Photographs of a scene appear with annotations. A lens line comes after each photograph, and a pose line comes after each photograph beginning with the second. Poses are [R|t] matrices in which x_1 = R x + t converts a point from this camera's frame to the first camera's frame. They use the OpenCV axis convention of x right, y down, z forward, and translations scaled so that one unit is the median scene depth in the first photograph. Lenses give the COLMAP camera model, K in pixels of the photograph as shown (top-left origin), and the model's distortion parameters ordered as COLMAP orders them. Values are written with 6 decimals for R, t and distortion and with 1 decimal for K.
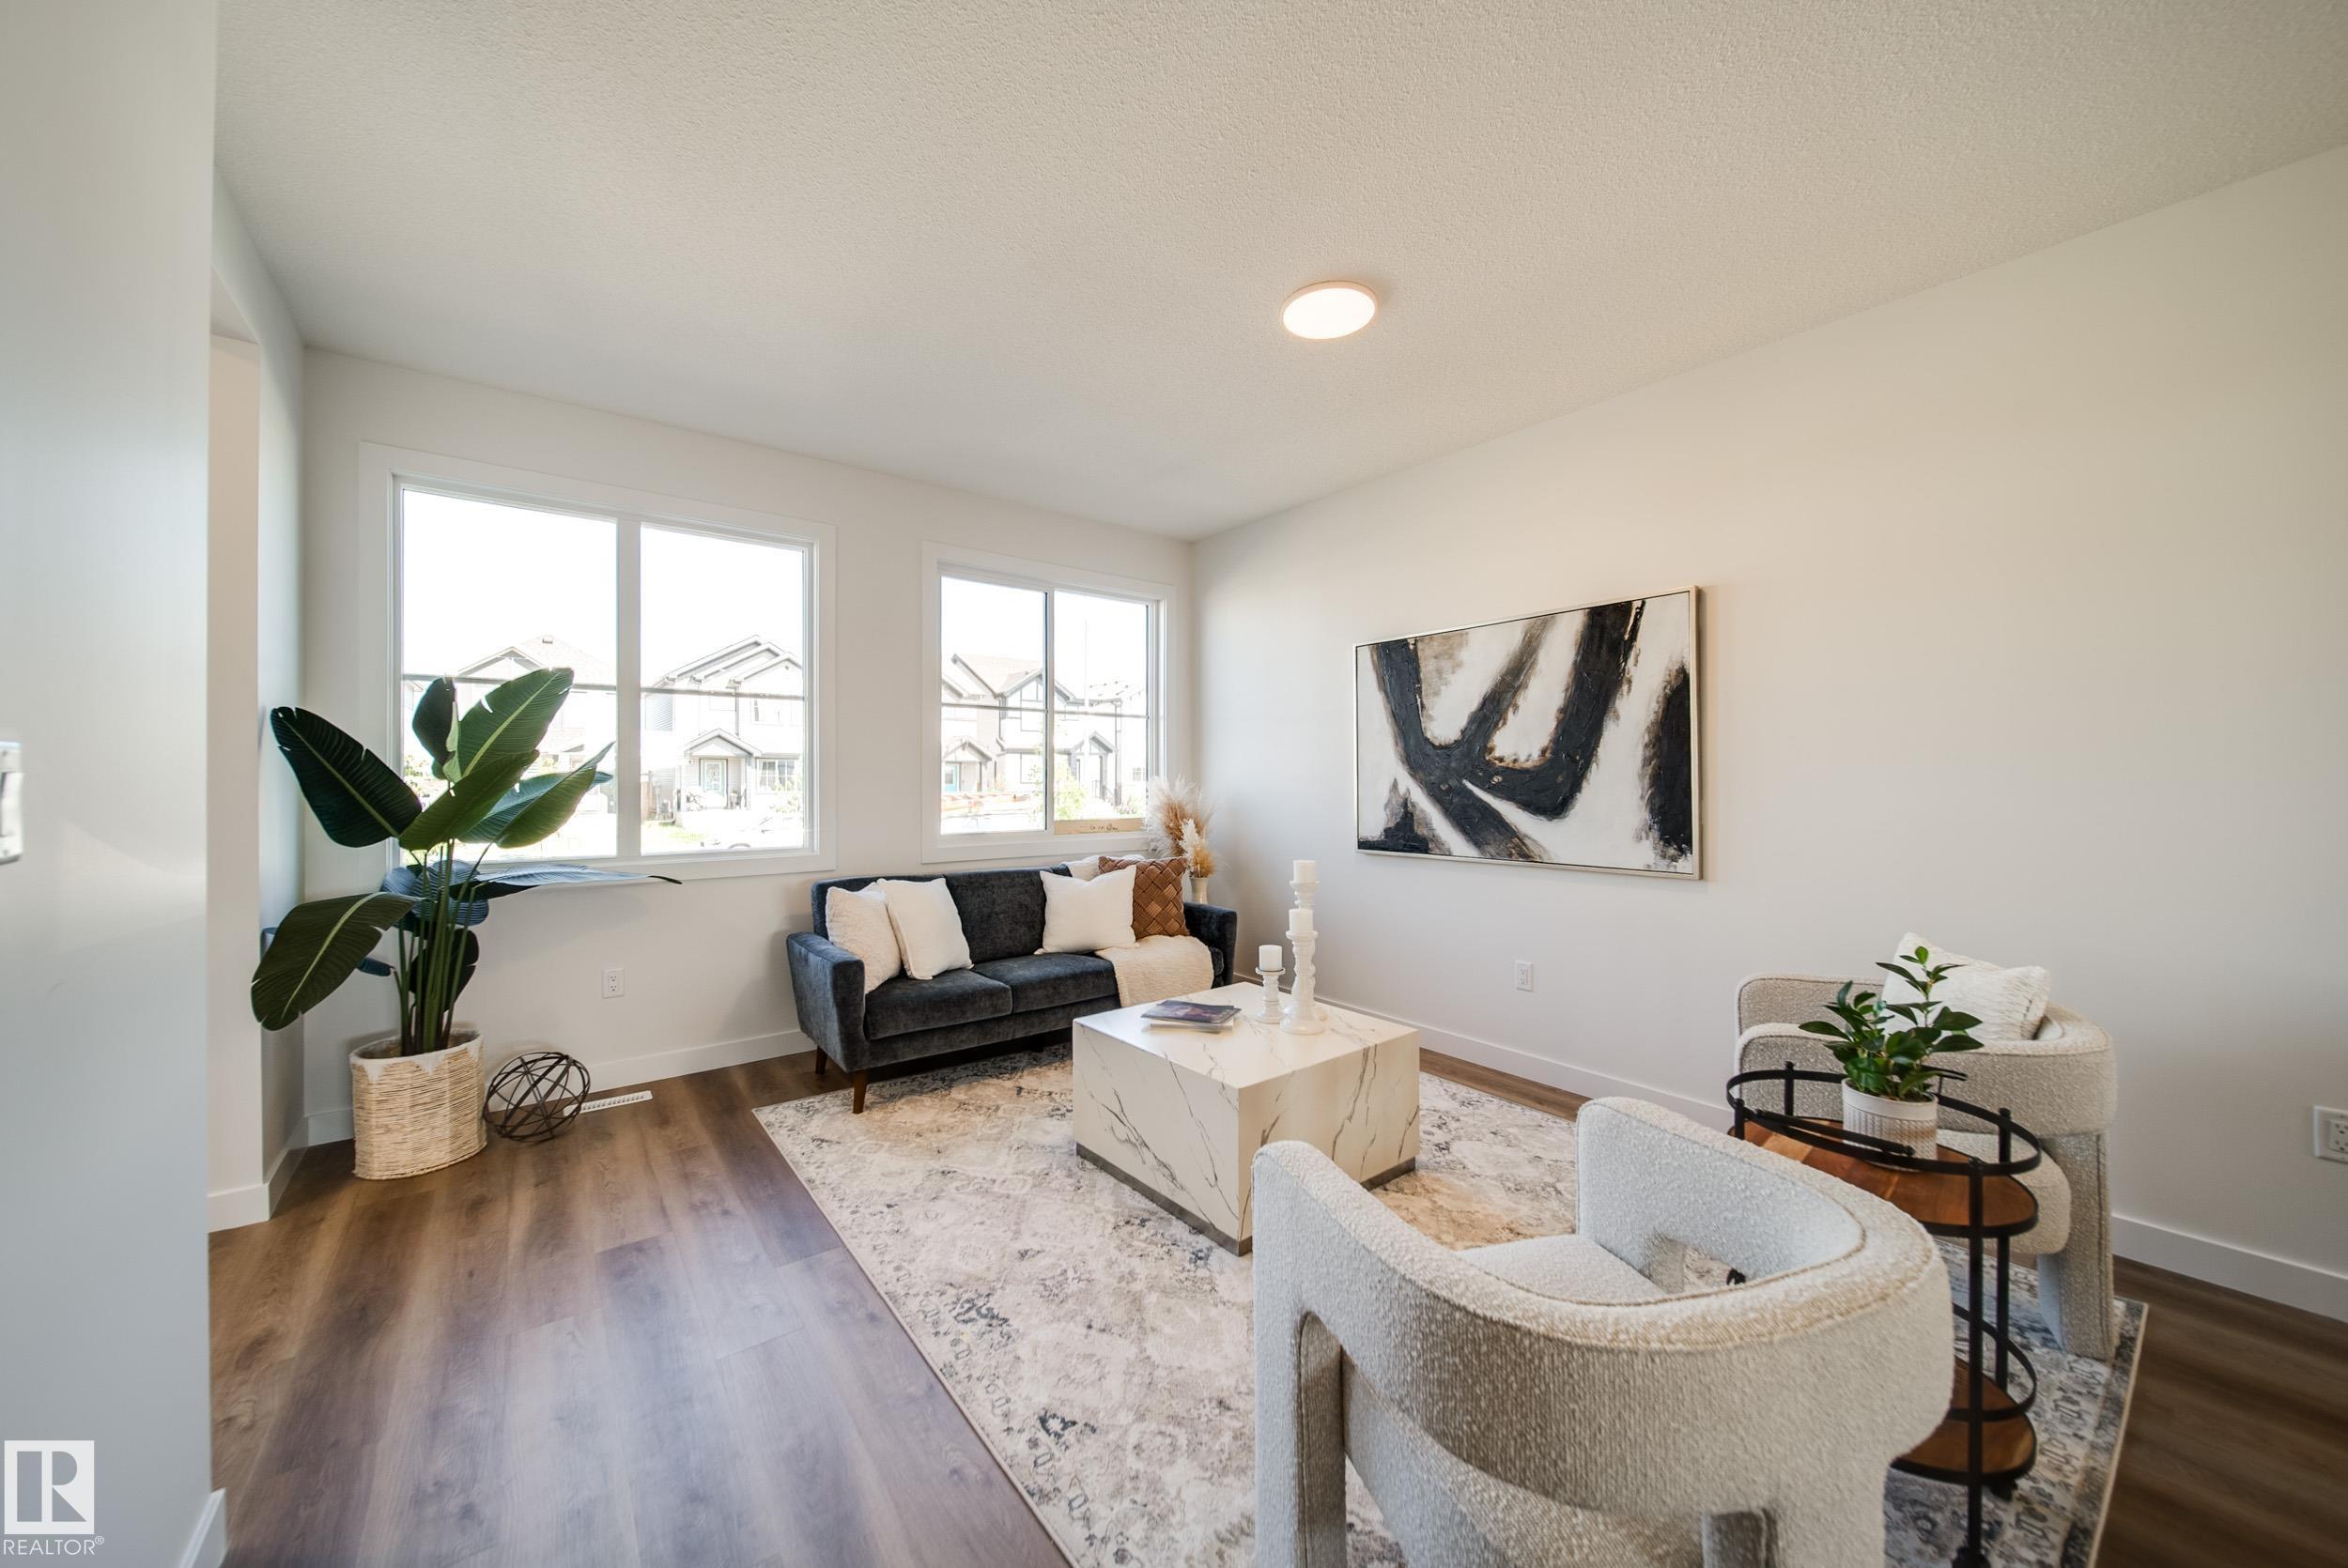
lens RADIAL K [[847.8, 0, 1174.0], [0, 847.8, 784.0], [0, 0, 1]] dist [0.000017, 0.000000]
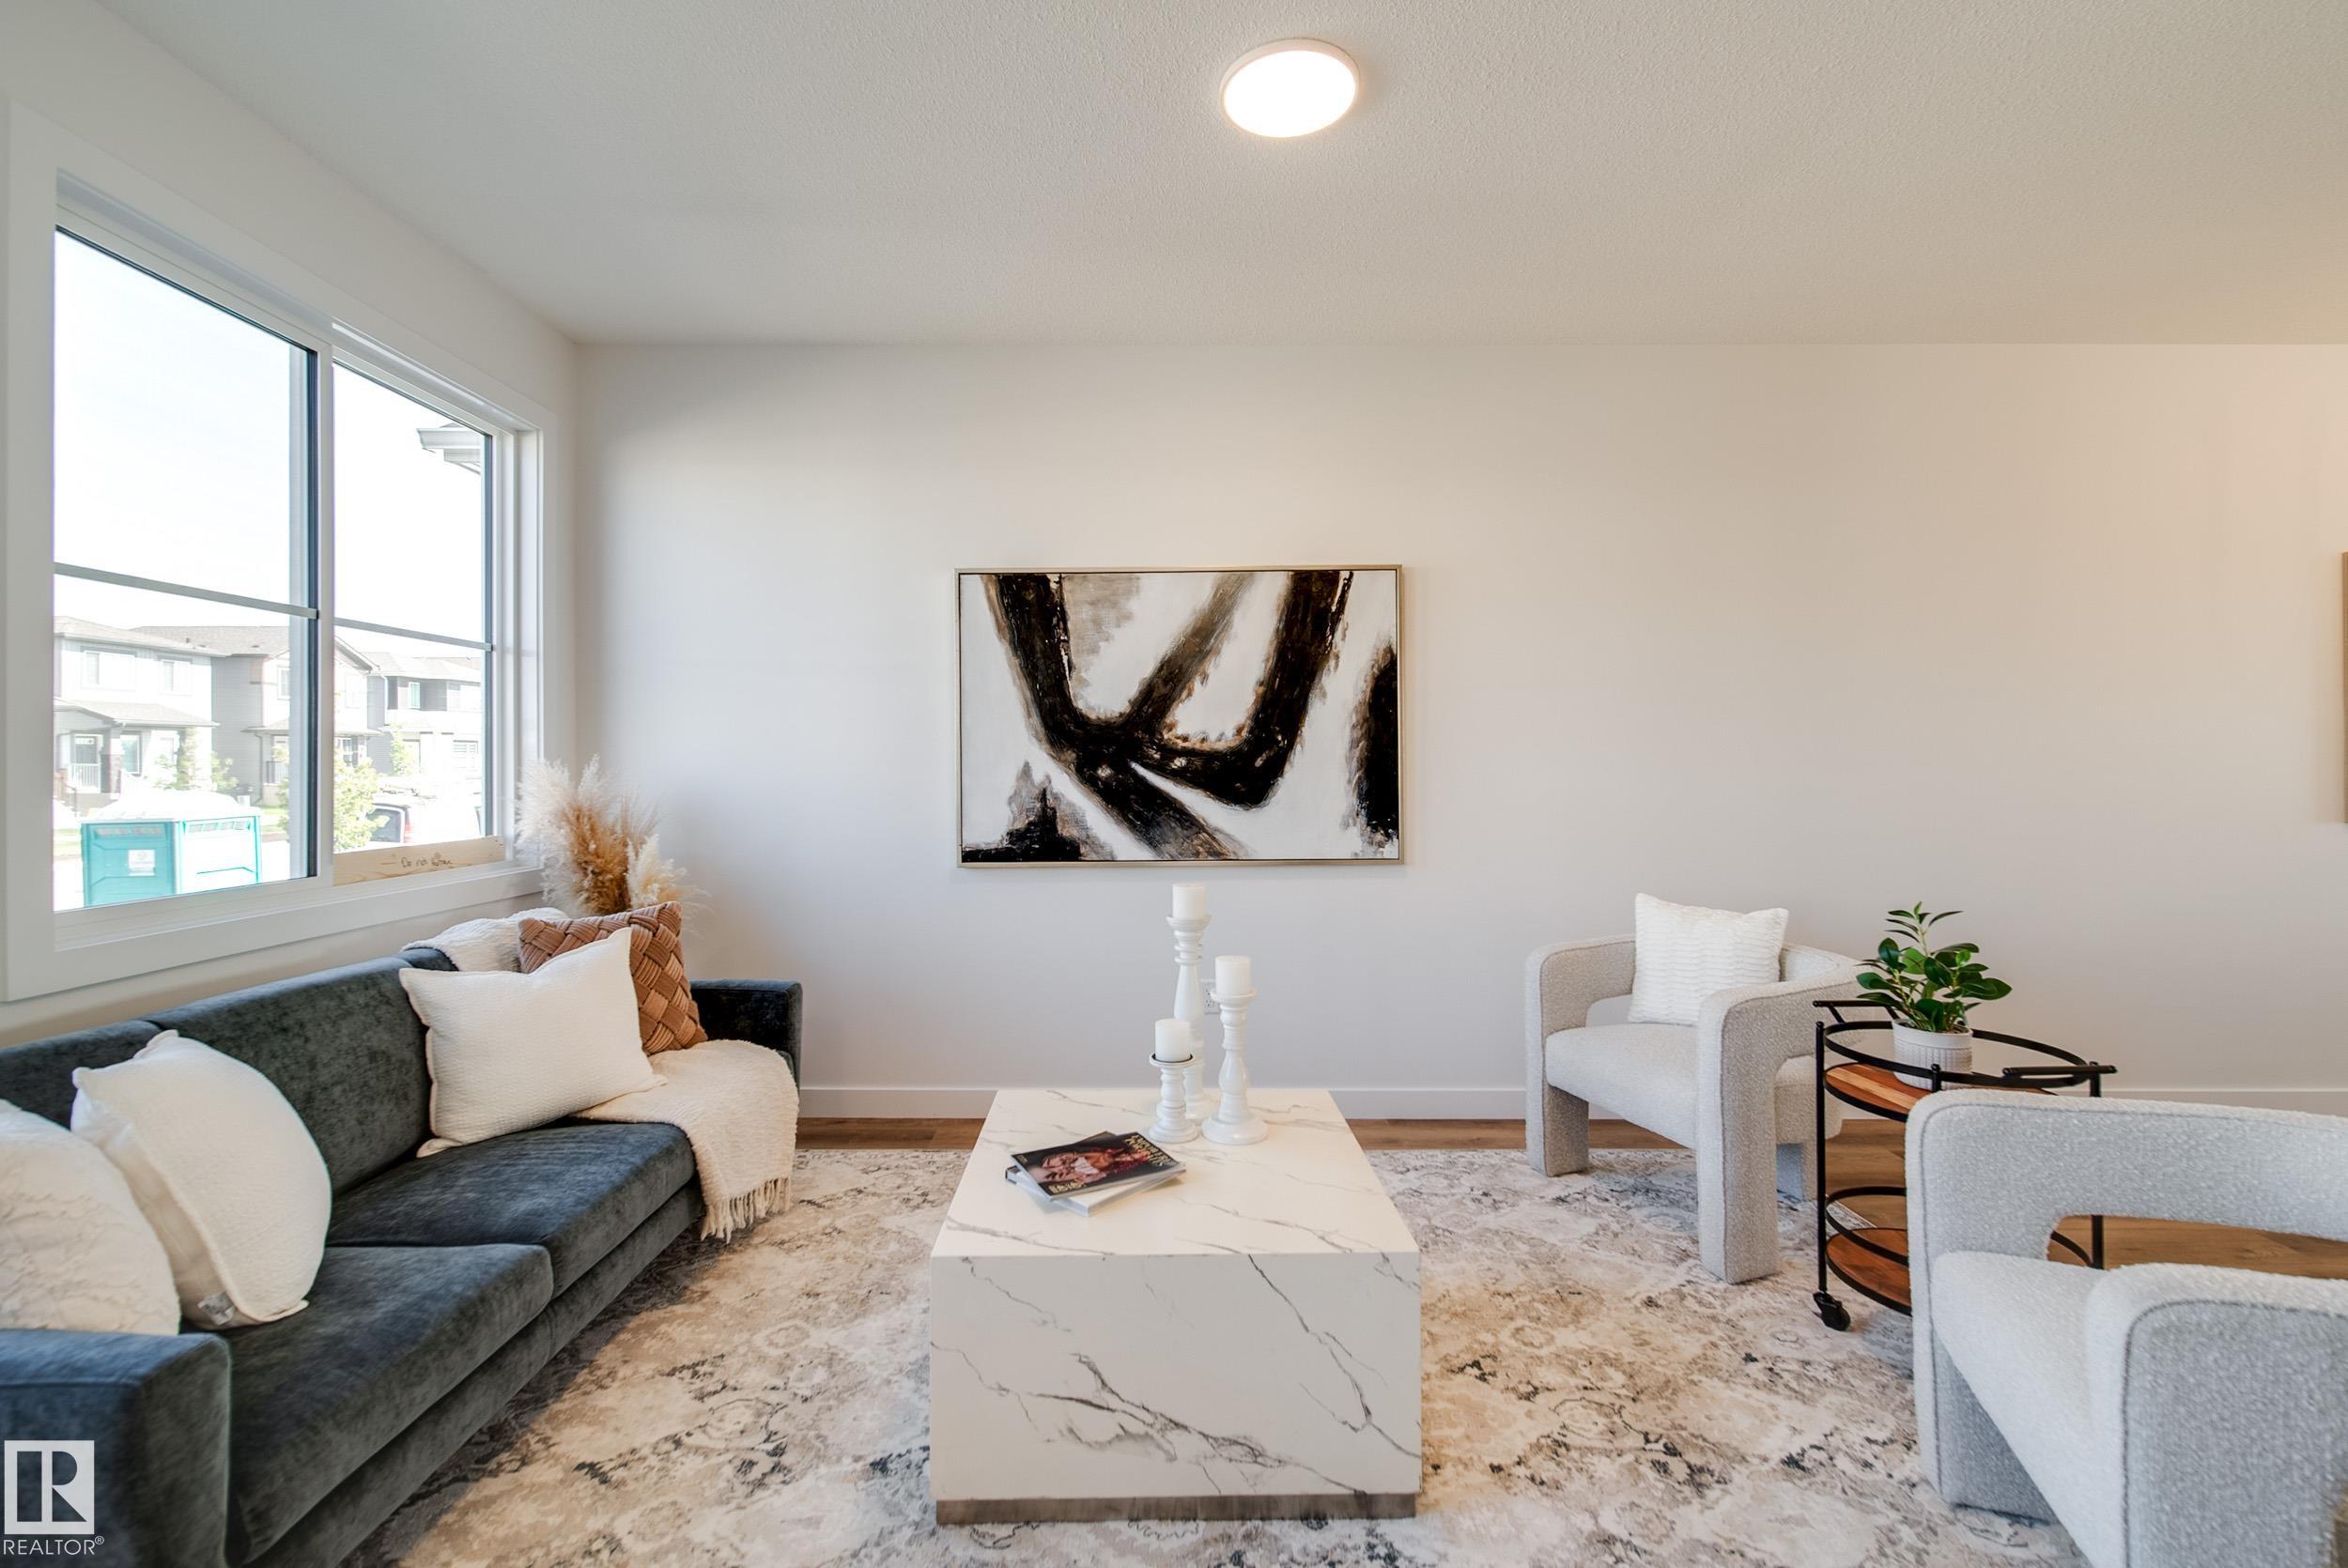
lens RADIAL K [[992.7, 0, 1172.0], [0, 992.7, 762.2], [0, 0, 1]] dist [-0.002289, -0.000497]
pose [[0.614869, -0.001080, 0.788629, -0.377249], [0.006651, 0.999971, -0.003816, -0.002230], [-0.788601, 0.007591, 0.614858, 0.418098]]
